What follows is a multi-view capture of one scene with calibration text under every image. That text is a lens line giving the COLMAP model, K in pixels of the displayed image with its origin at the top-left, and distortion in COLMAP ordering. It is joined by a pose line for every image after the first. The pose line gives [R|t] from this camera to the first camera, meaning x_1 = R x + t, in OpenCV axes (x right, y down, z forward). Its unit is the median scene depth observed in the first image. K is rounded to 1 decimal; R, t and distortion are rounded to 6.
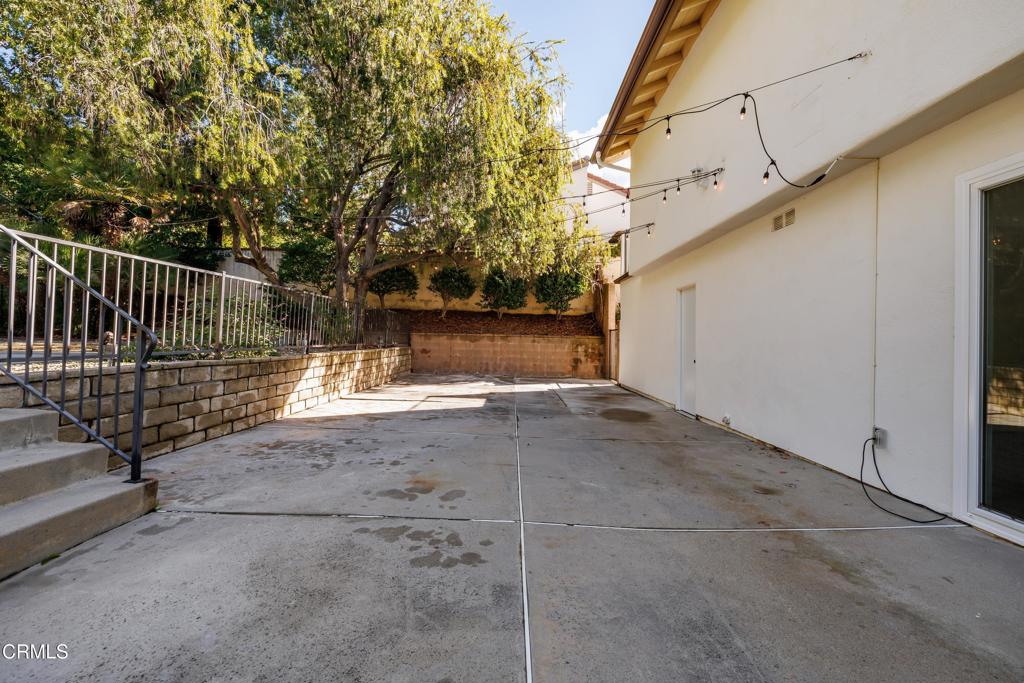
lens RADIAL K [[428.3, 0, 511.5], [0, 428.3, 338.2], [0, 0, 1]] dist [-0.001242, 0.000687]
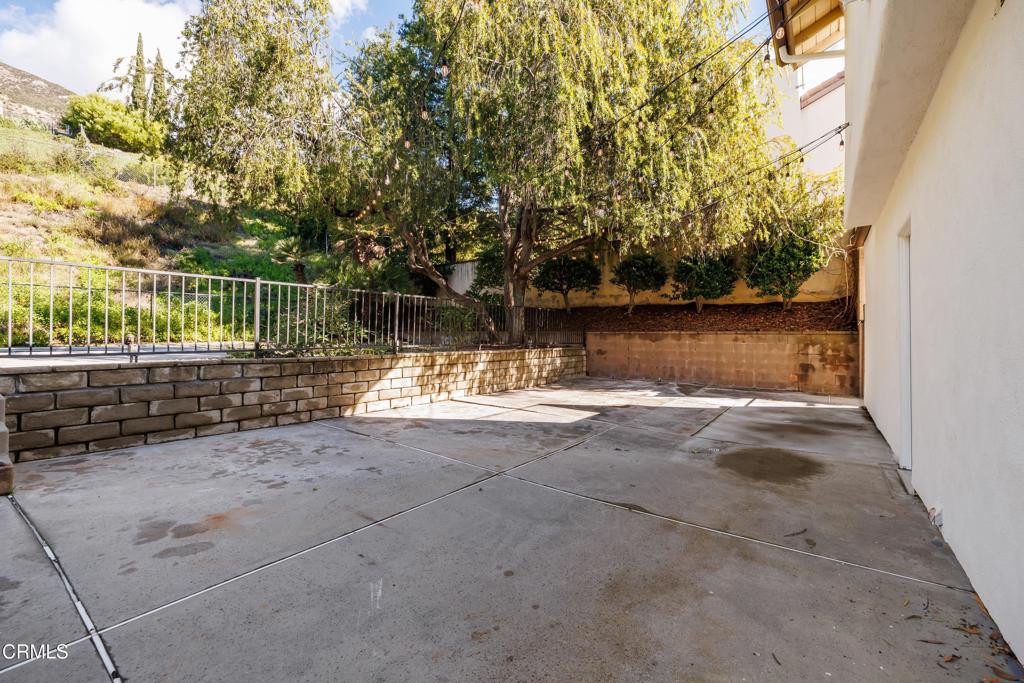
lens RADIAL K [[428.3, 0, 512.8], [0, 428.3, 339.7], [0, 0, 1]] dist [-0.001242, 0.000687]
pose [[0.812772, -0.011018, -0.582477, 0.233958], [0.012062, 0.999925, -0.002084, 0.005849], [0.582456, -0.005332, 0.812844, 0.232116]]
